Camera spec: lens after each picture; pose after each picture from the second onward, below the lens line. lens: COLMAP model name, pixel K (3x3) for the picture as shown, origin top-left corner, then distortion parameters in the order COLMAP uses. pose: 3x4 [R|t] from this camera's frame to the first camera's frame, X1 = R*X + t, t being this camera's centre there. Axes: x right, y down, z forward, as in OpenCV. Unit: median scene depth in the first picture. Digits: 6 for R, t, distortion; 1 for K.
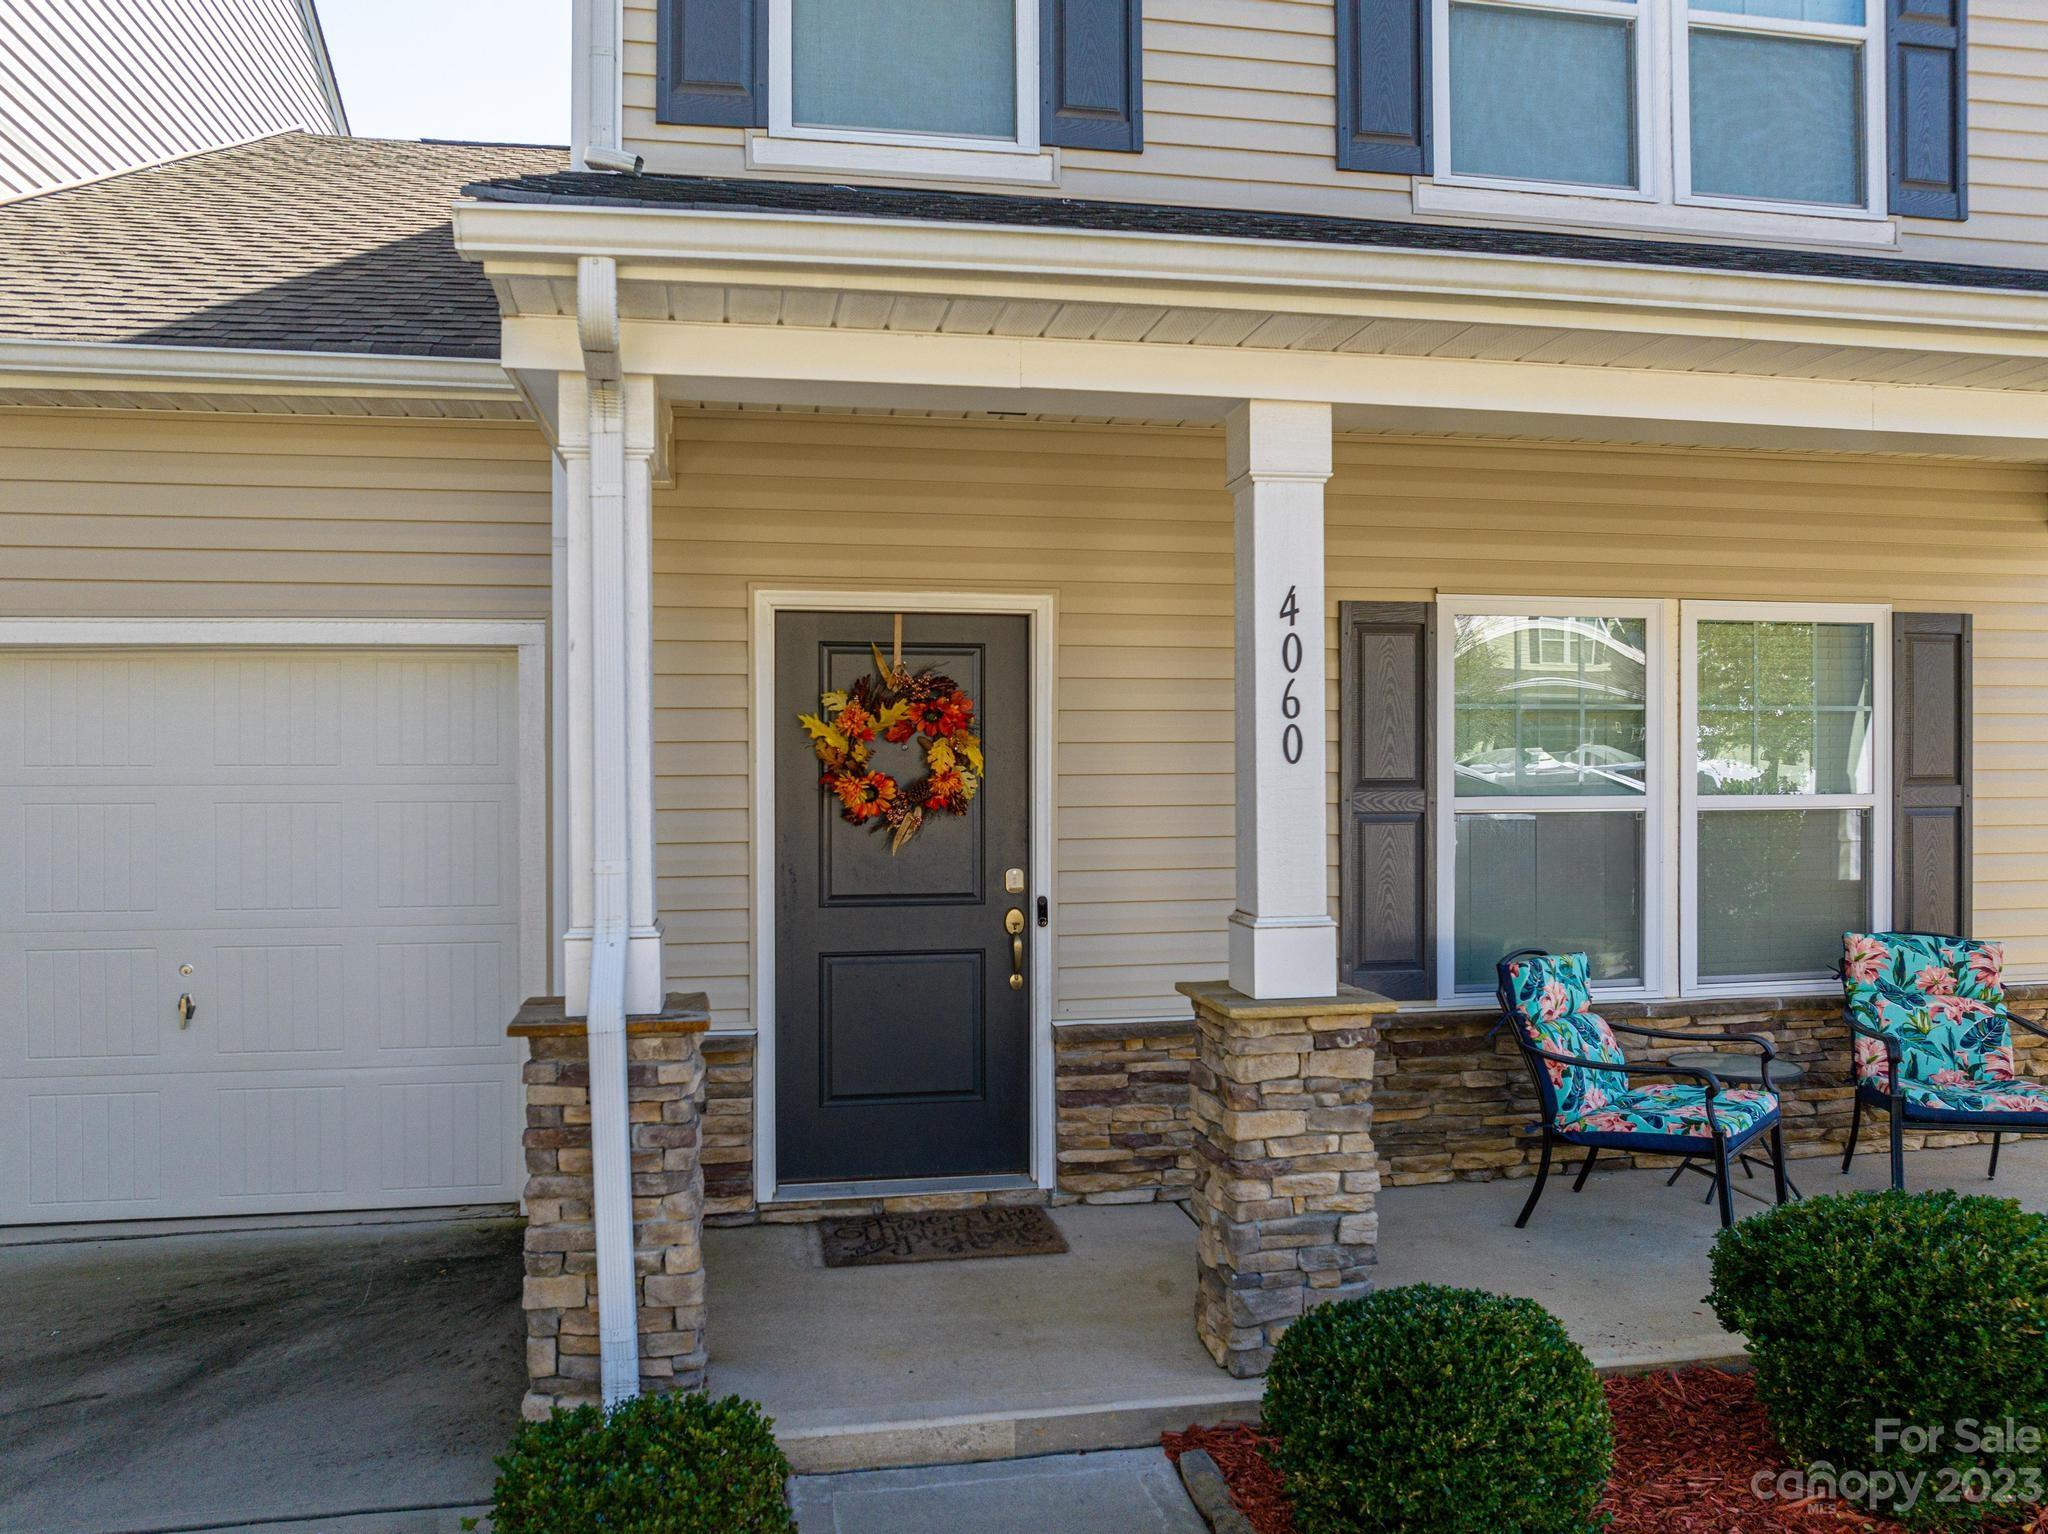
lens RADIAL K [[1486.3, 0, 990.4], [0, 1486.3, 687.6], [0, 0, 1]] dist [-0.017709, -0.016705]
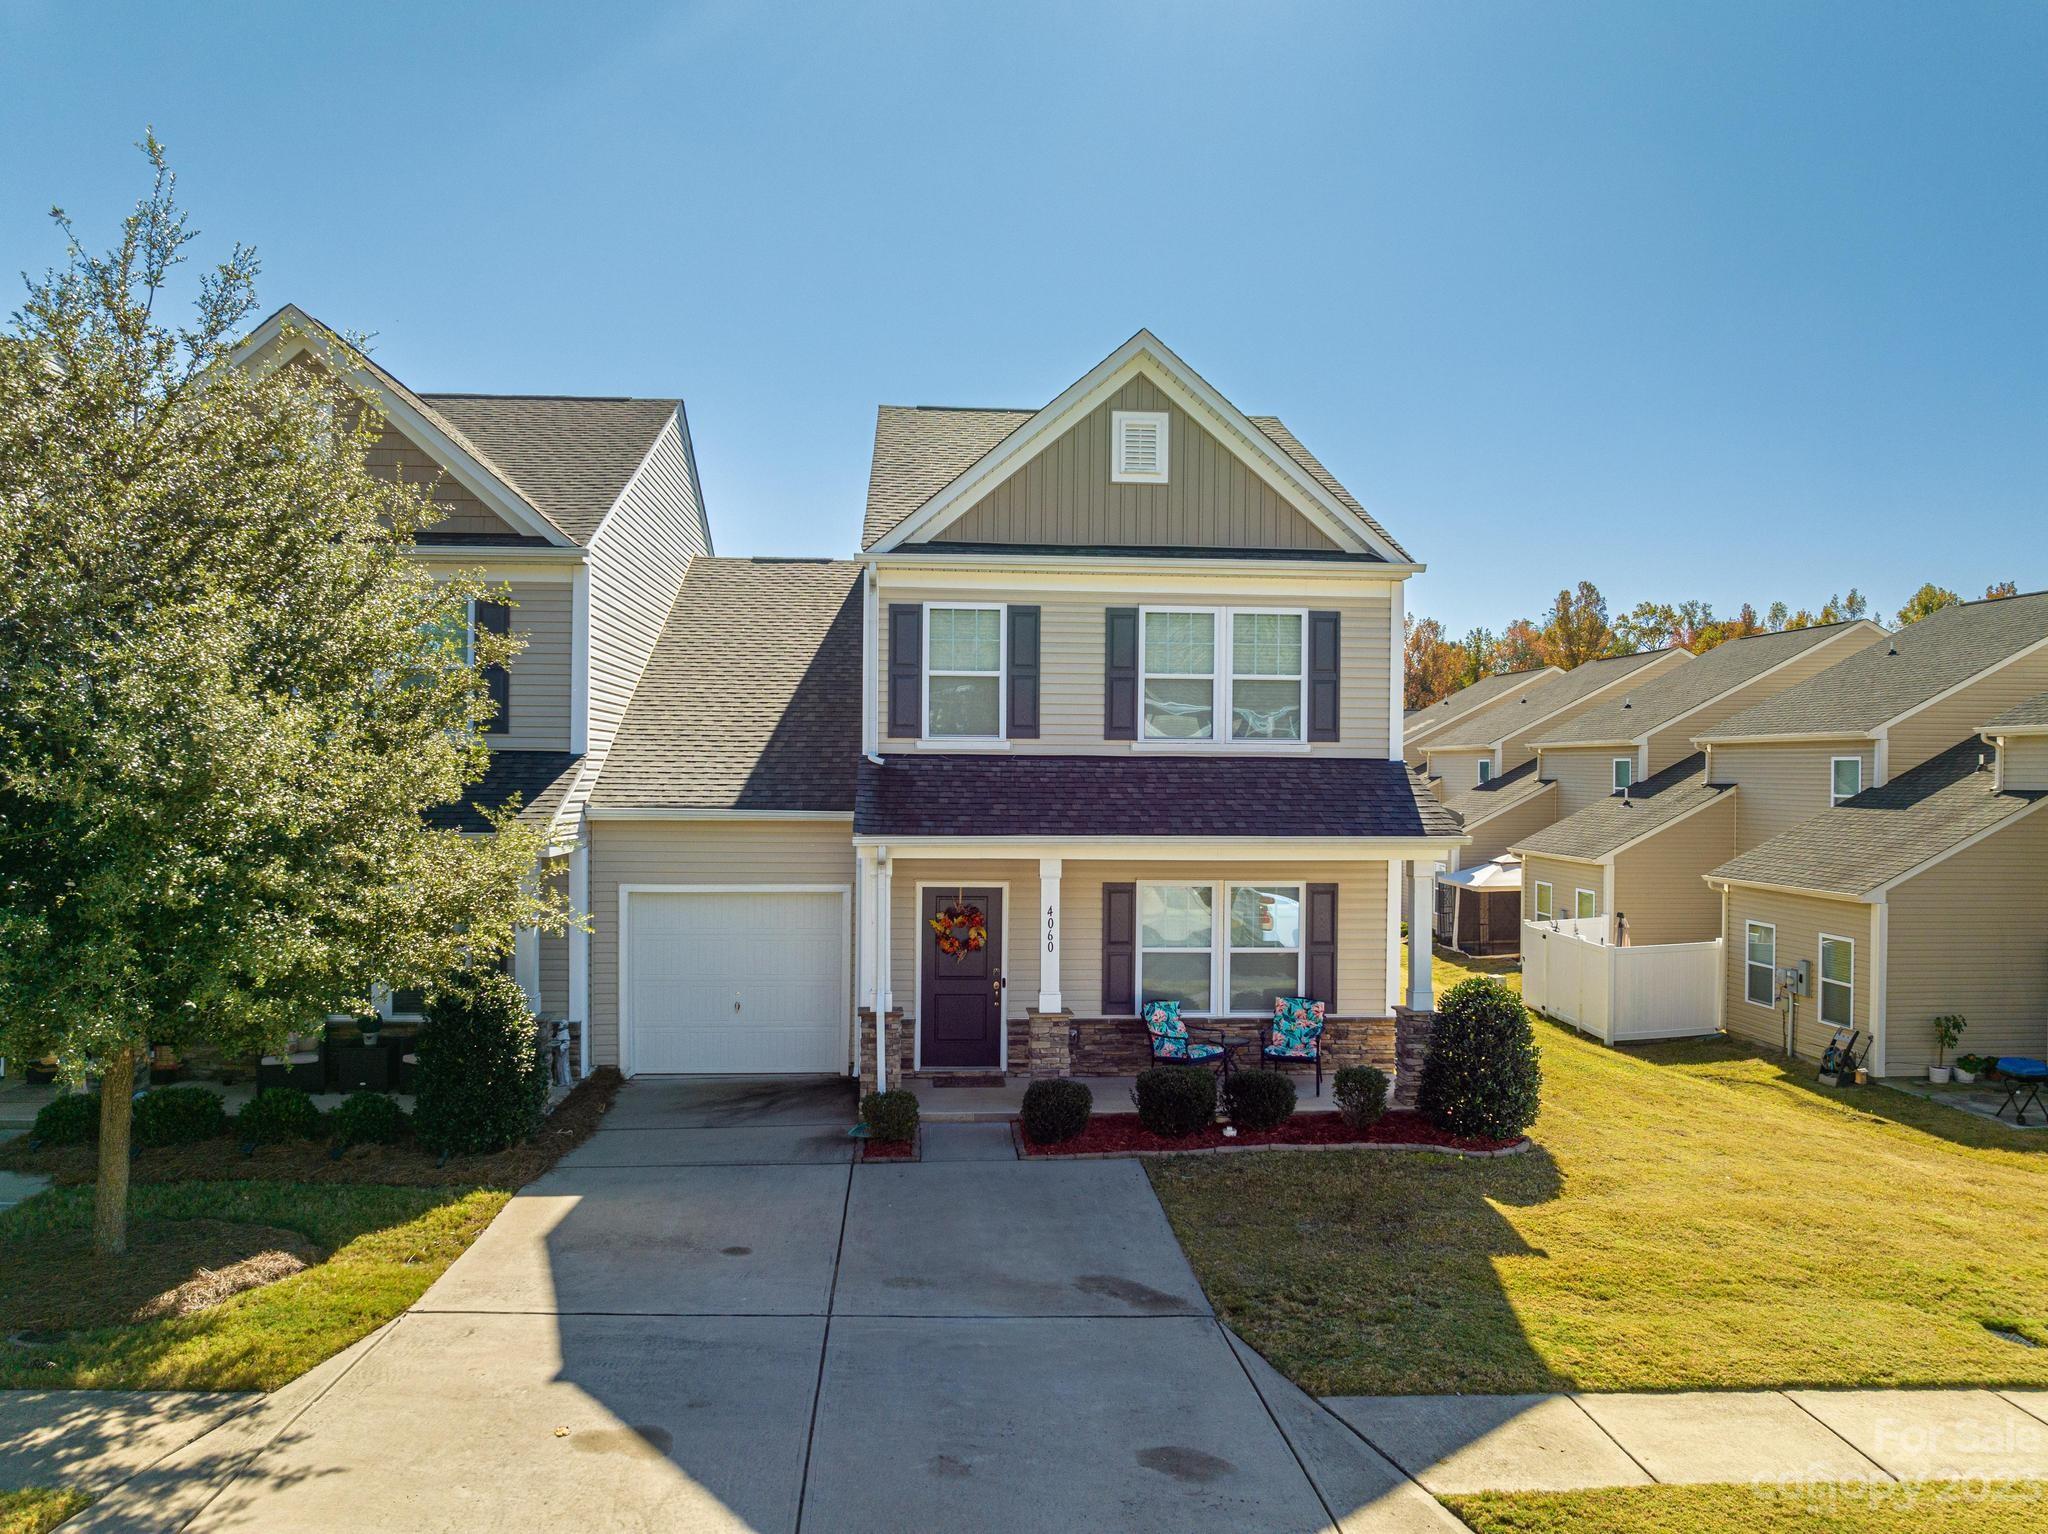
lens RADIAL K [[1486.3, 0, 1002.5], [0, 1486.3, 585.9], [0, 0, 1]] dist [-0.017709, -0.016705]
pose [[0.994887, 0.001496, -0.100980, 0.355602], [-0.008081, 0.997864, -0.064827, -0.497297], [0.100668, 0.065312, 0.992774, -2.237408]]
